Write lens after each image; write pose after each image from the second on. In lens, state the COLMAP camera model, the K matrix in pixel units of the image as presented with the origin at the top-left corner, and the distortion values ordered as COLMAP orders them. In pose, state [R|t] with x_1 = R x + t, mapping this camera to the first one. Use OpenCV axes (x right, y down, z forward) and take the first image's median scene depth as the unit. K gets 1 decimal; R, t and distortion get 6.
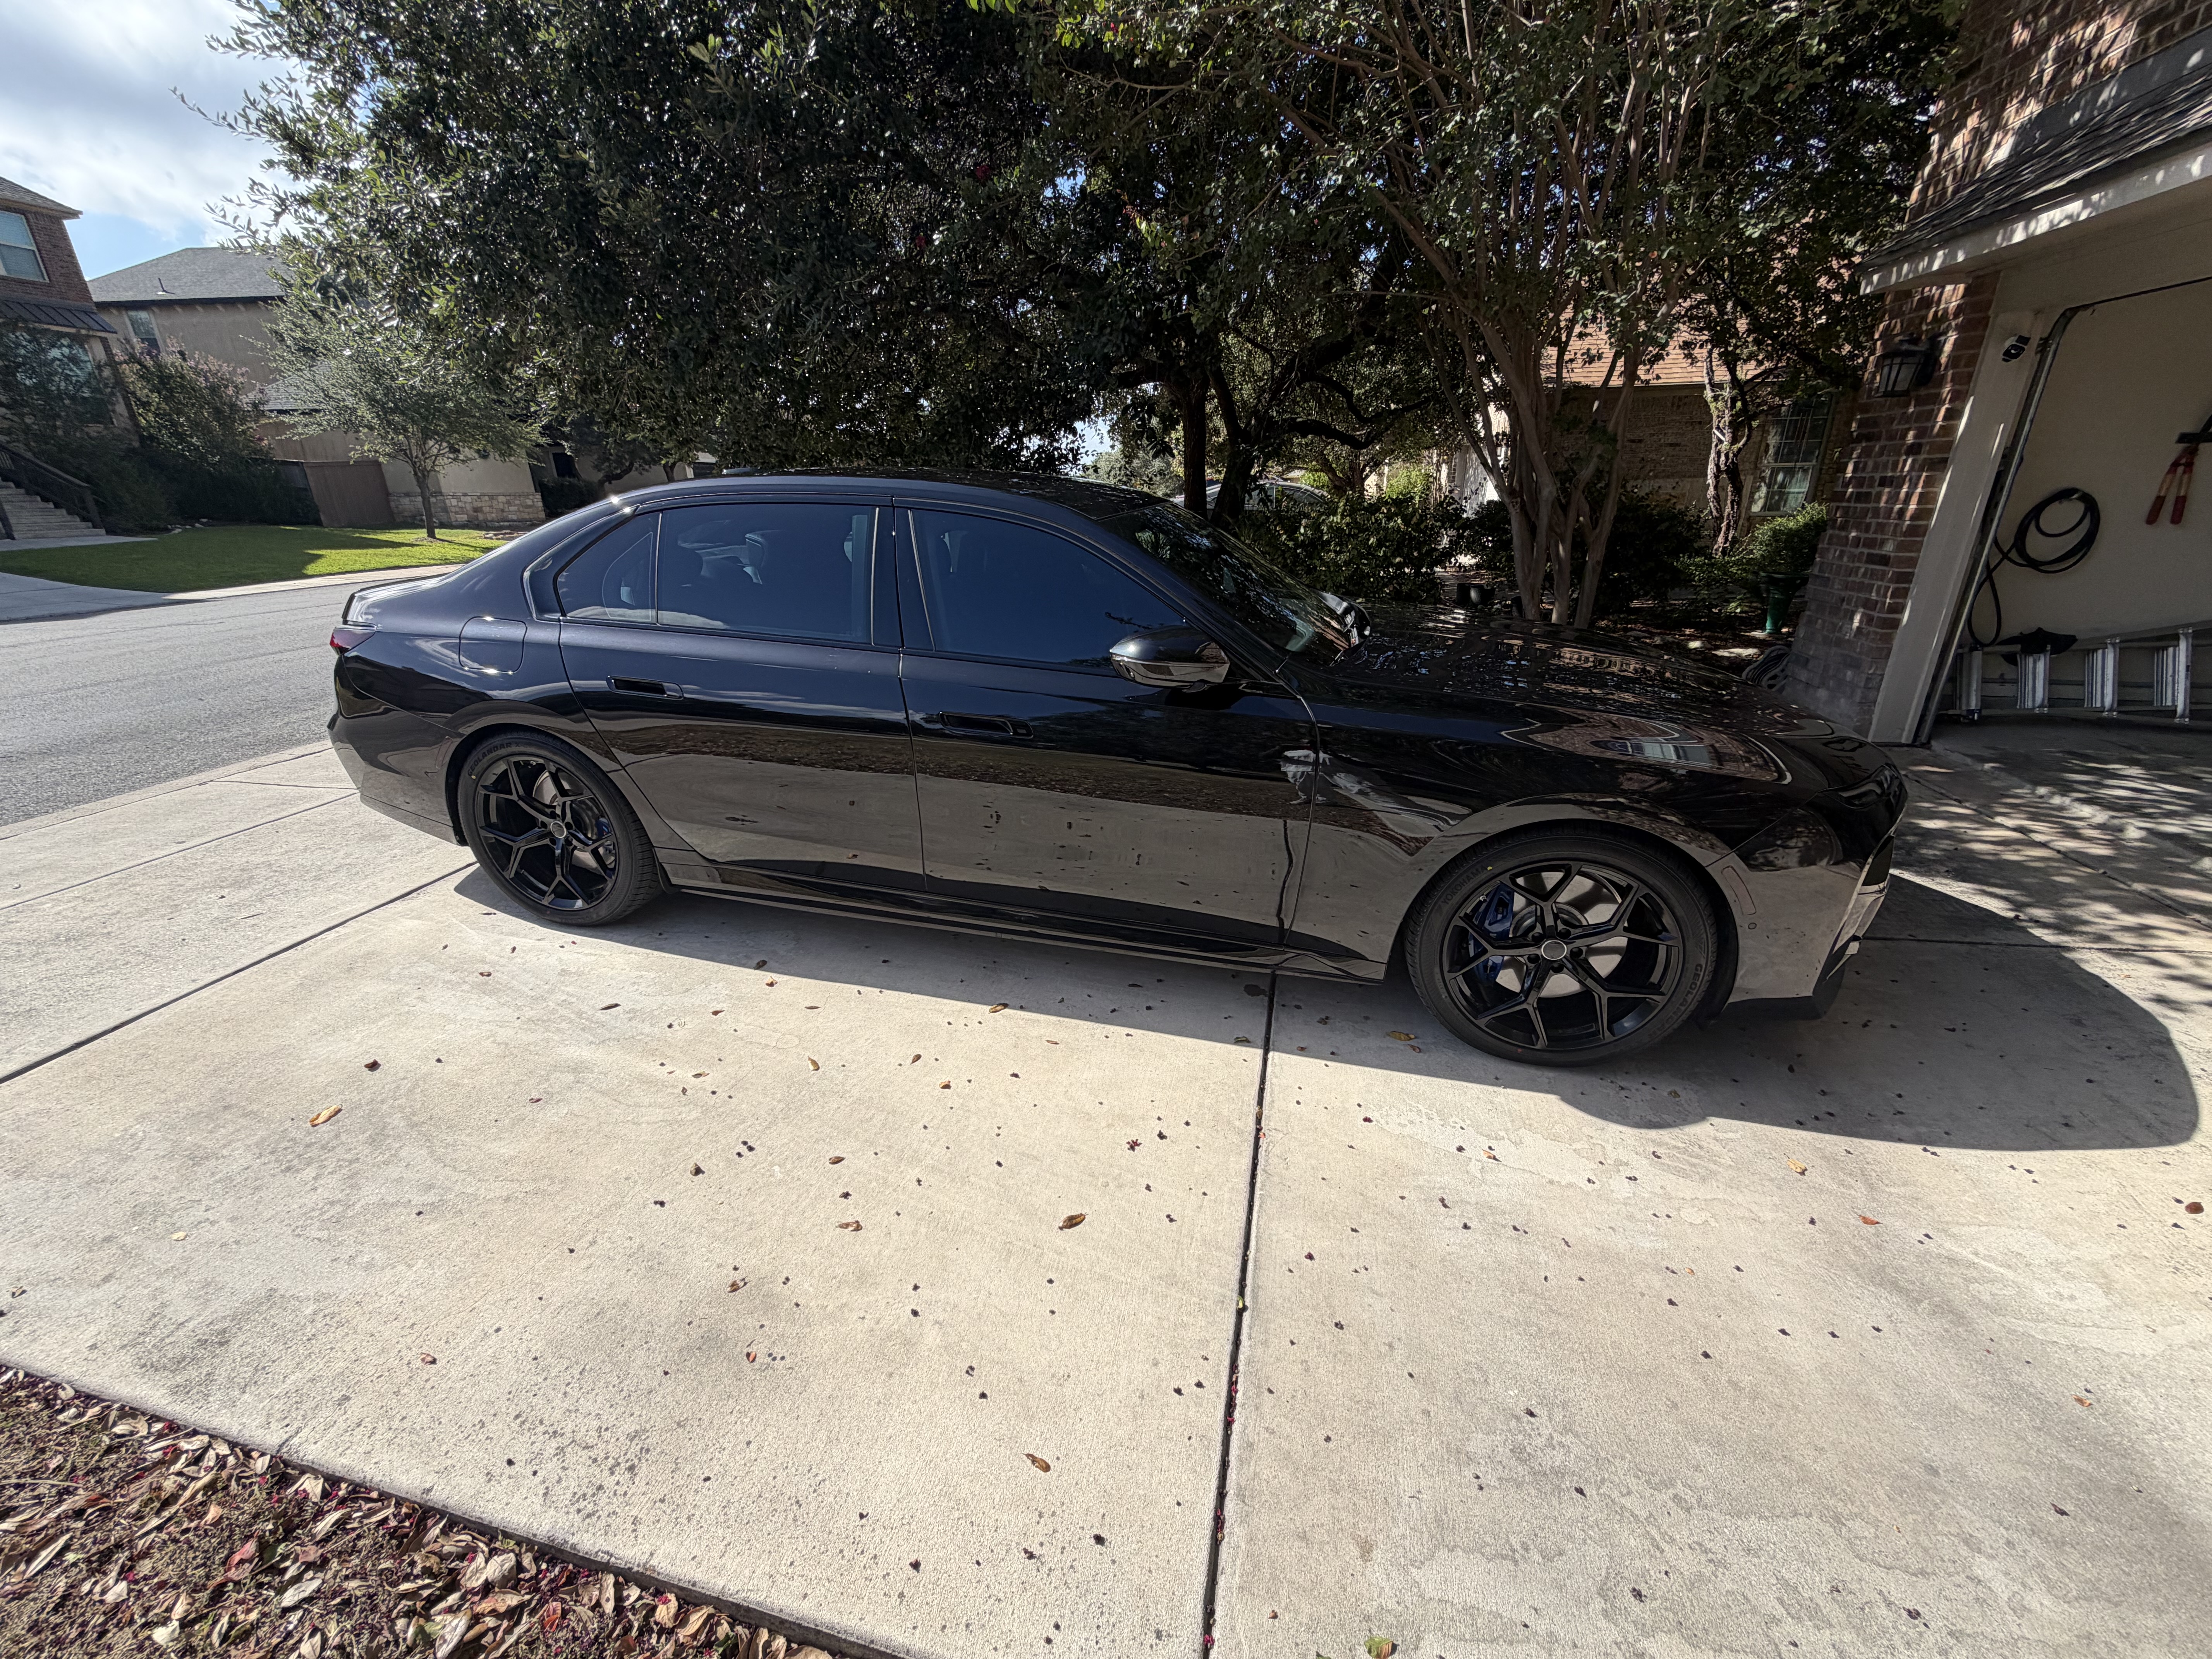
lens RADIAL K [[879.3, 0, 1097.3], [0, 879.3, 828.7], [0, 0, 1]] dist [-0.000567, 0.000278]
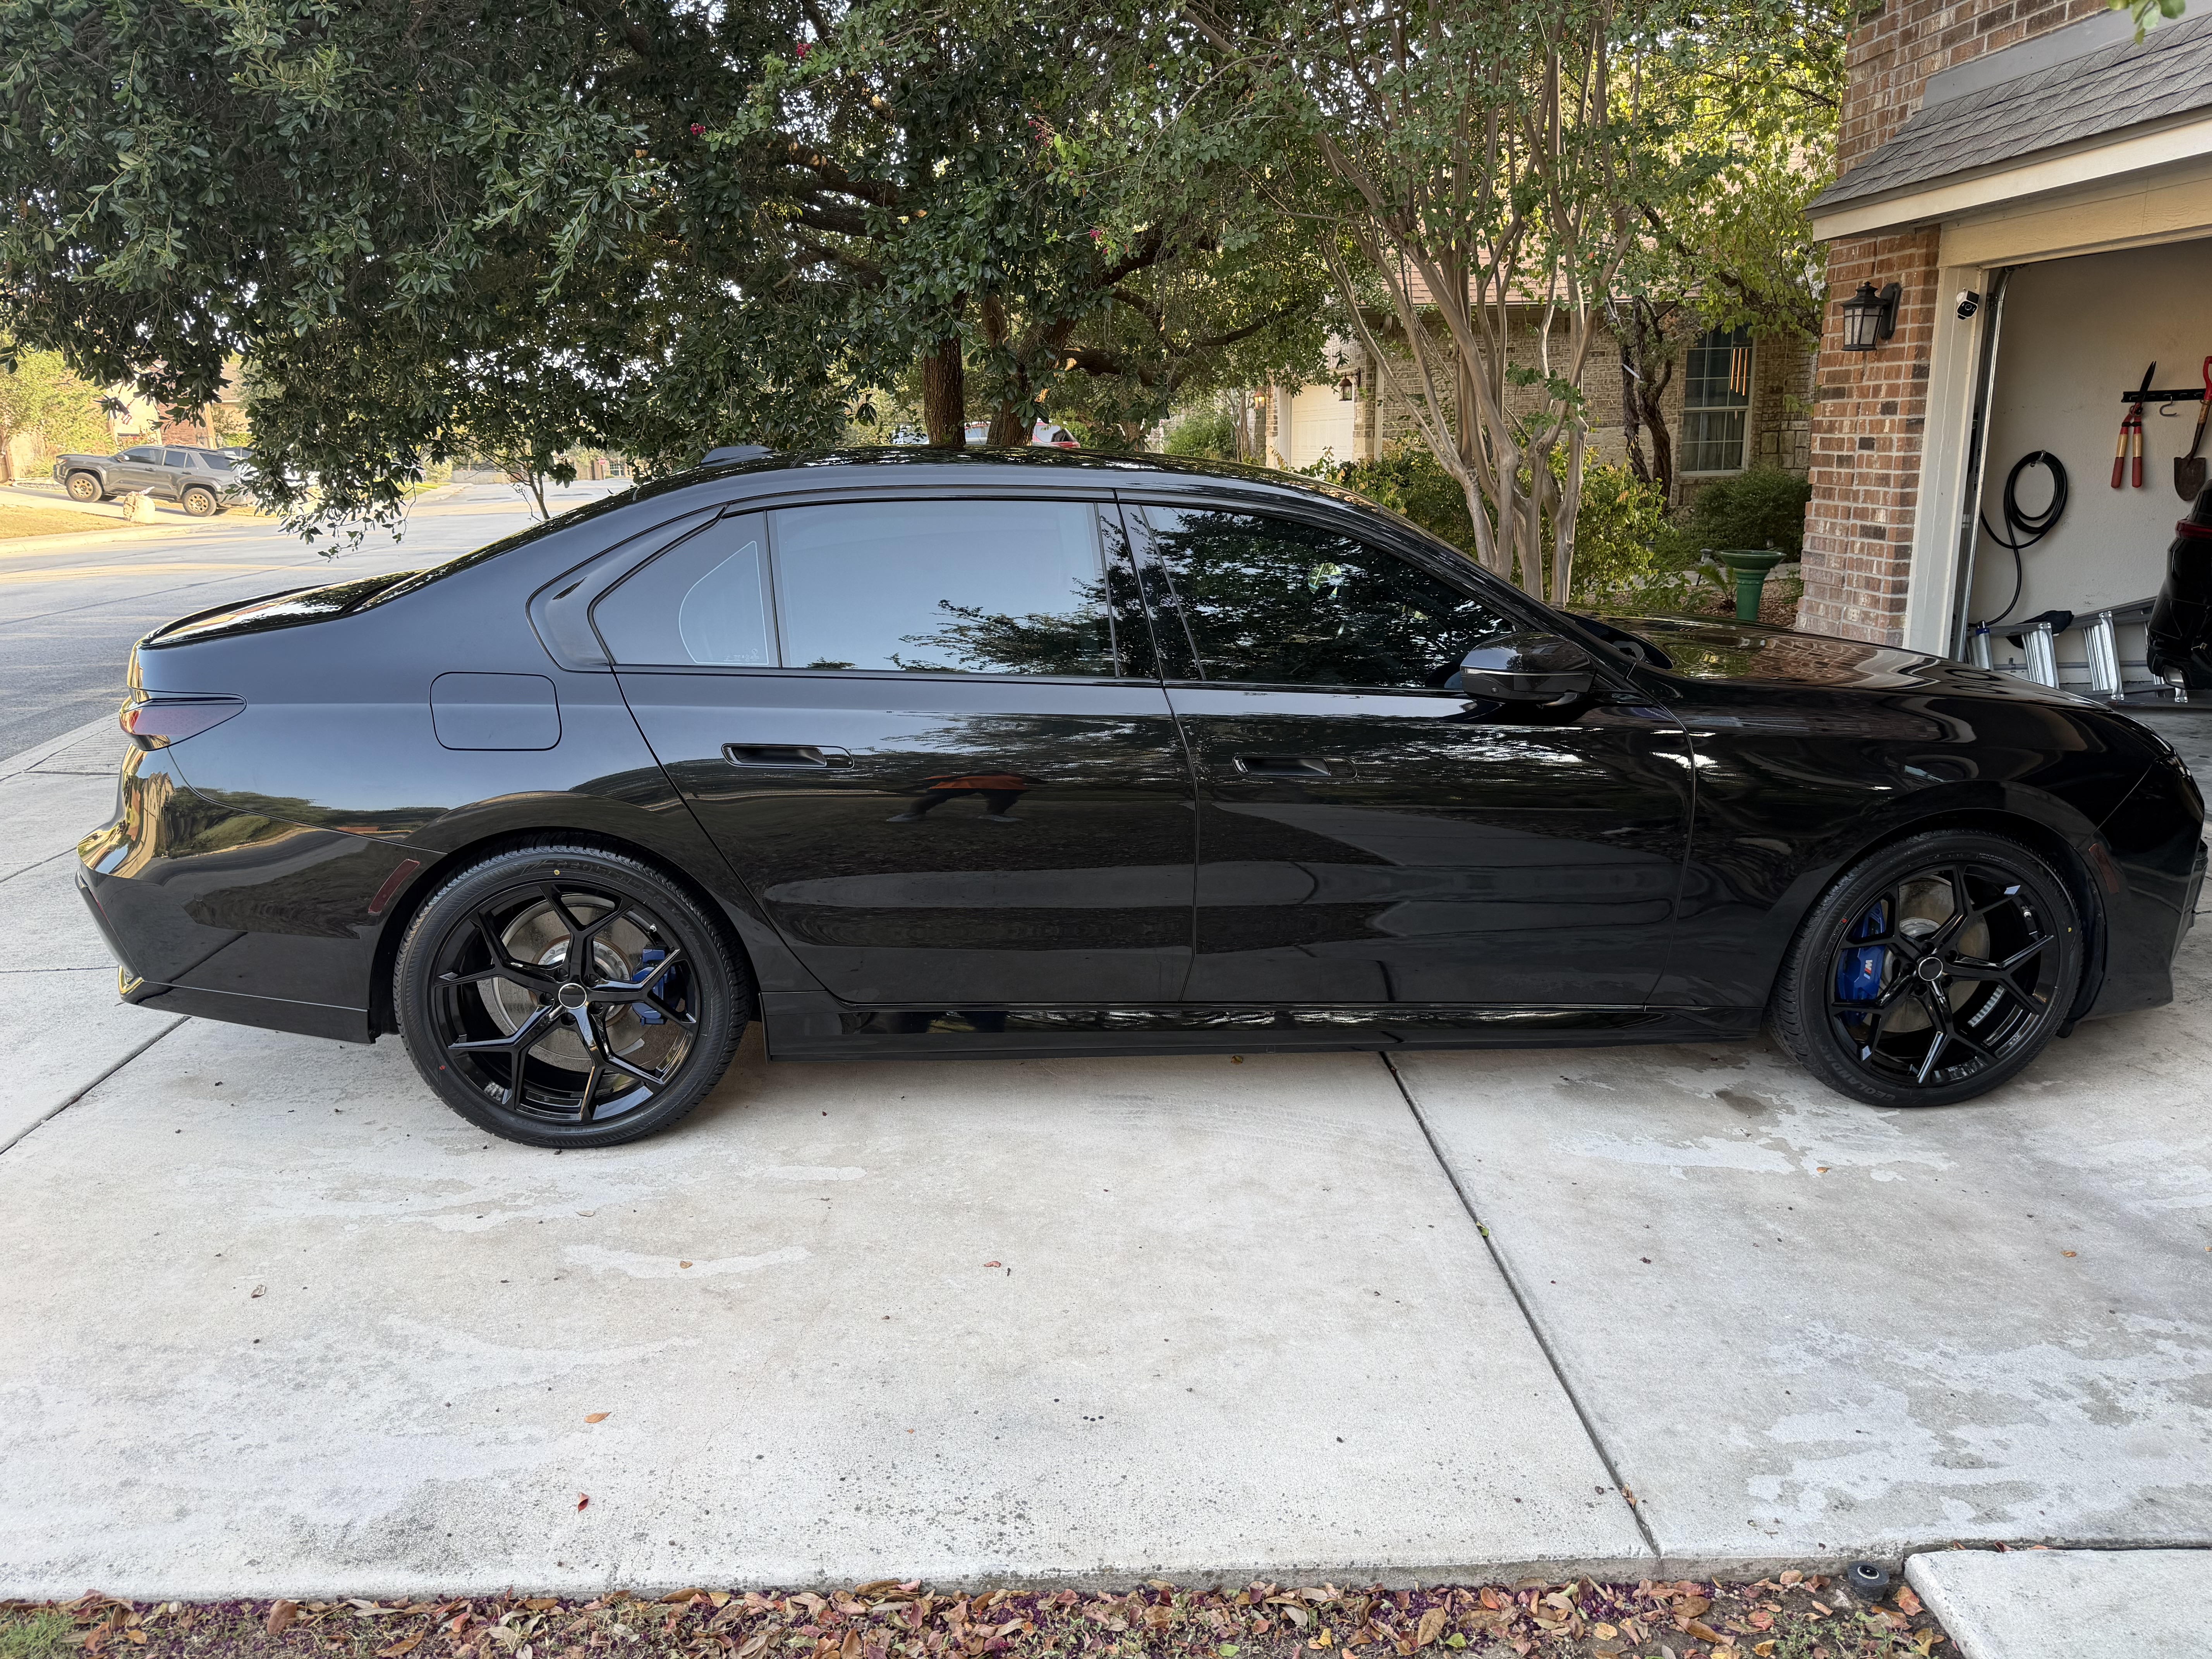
lens RADIAL K [[1554.0, 0, 1111.7], [0, 1554.0, 840.0], [0, 0, 1]] dist [0.032394, -0.038612]
pose [[0.958357, -0.078406, 0.274599, -0.323342], [0.110100, 0.988677, -0.101956, 0.077299], [-0.263496, 0.127943, 0.956138, -0.269816]]
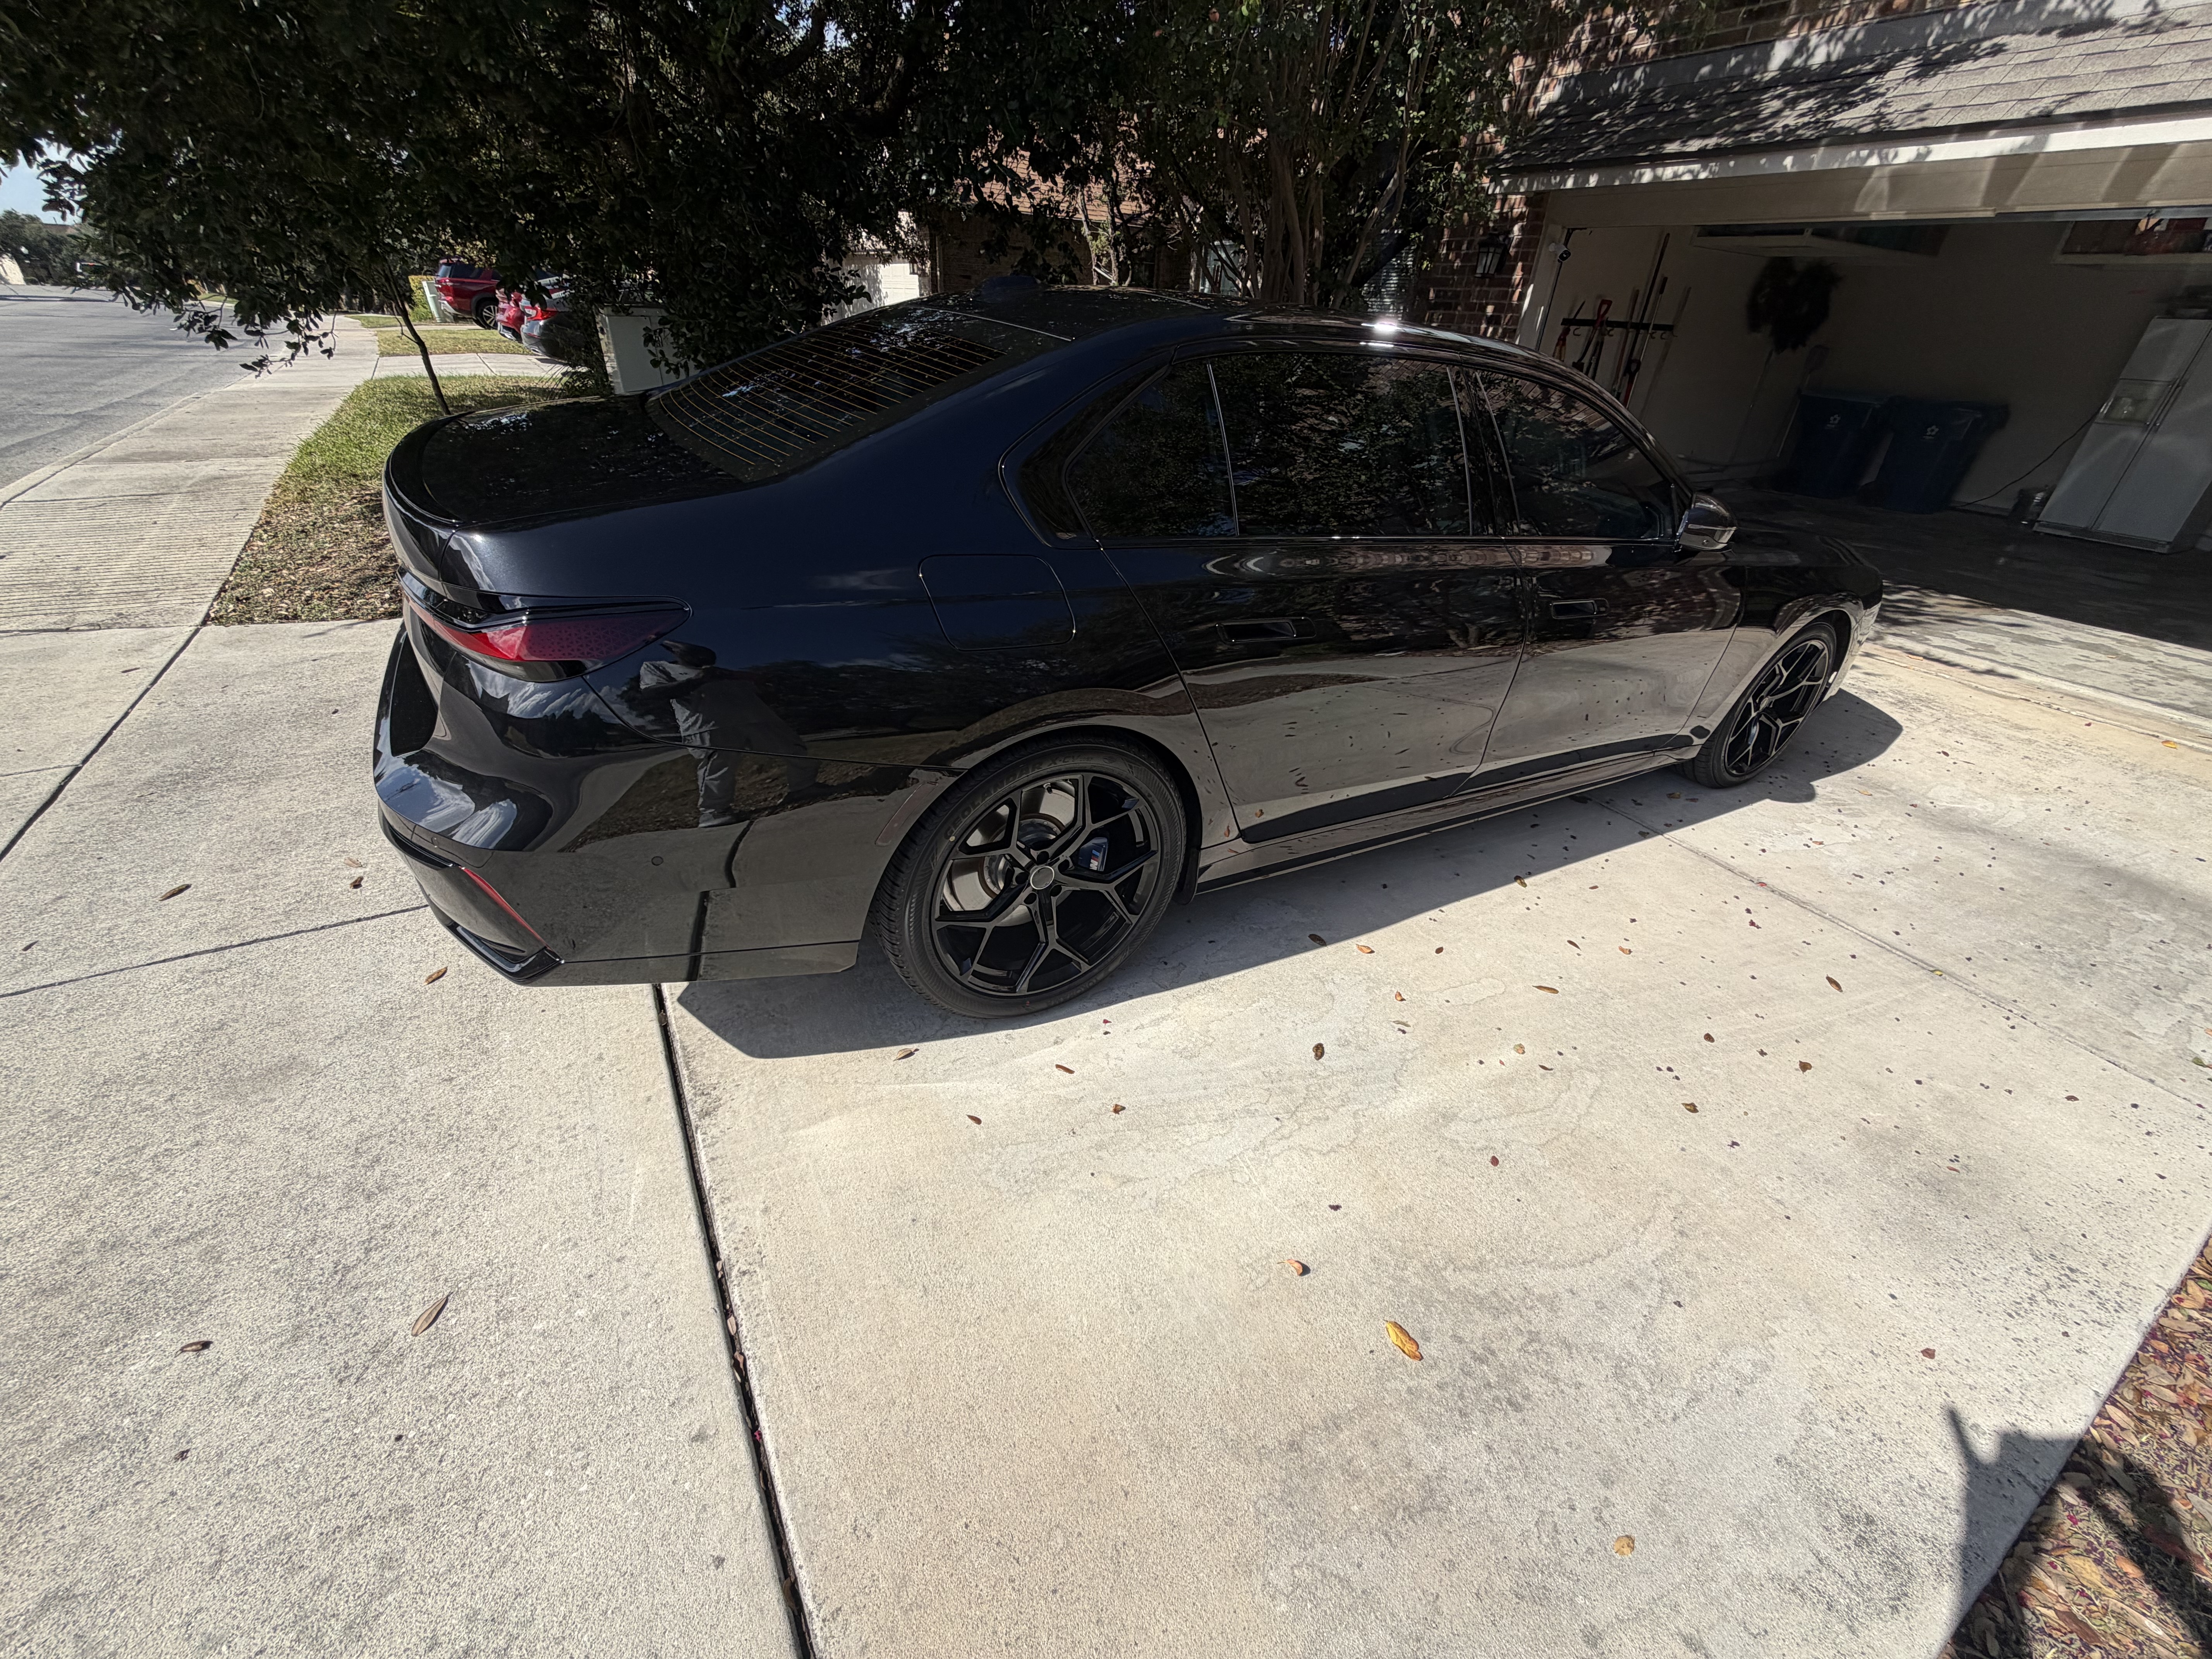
lens RADIAL K [[879.3, 0, 1097.3], [0, 879.3, 828.7], [0, 0, 1]] dist [-0.000567, 0.000278]
pose [[0.720508, -0.305535, 0.622509, -0.788630], [0.190997, 0.950417, 0.245411, -0.149187], [-0.666625, -0.057923, 0.743139, 0.398270]]
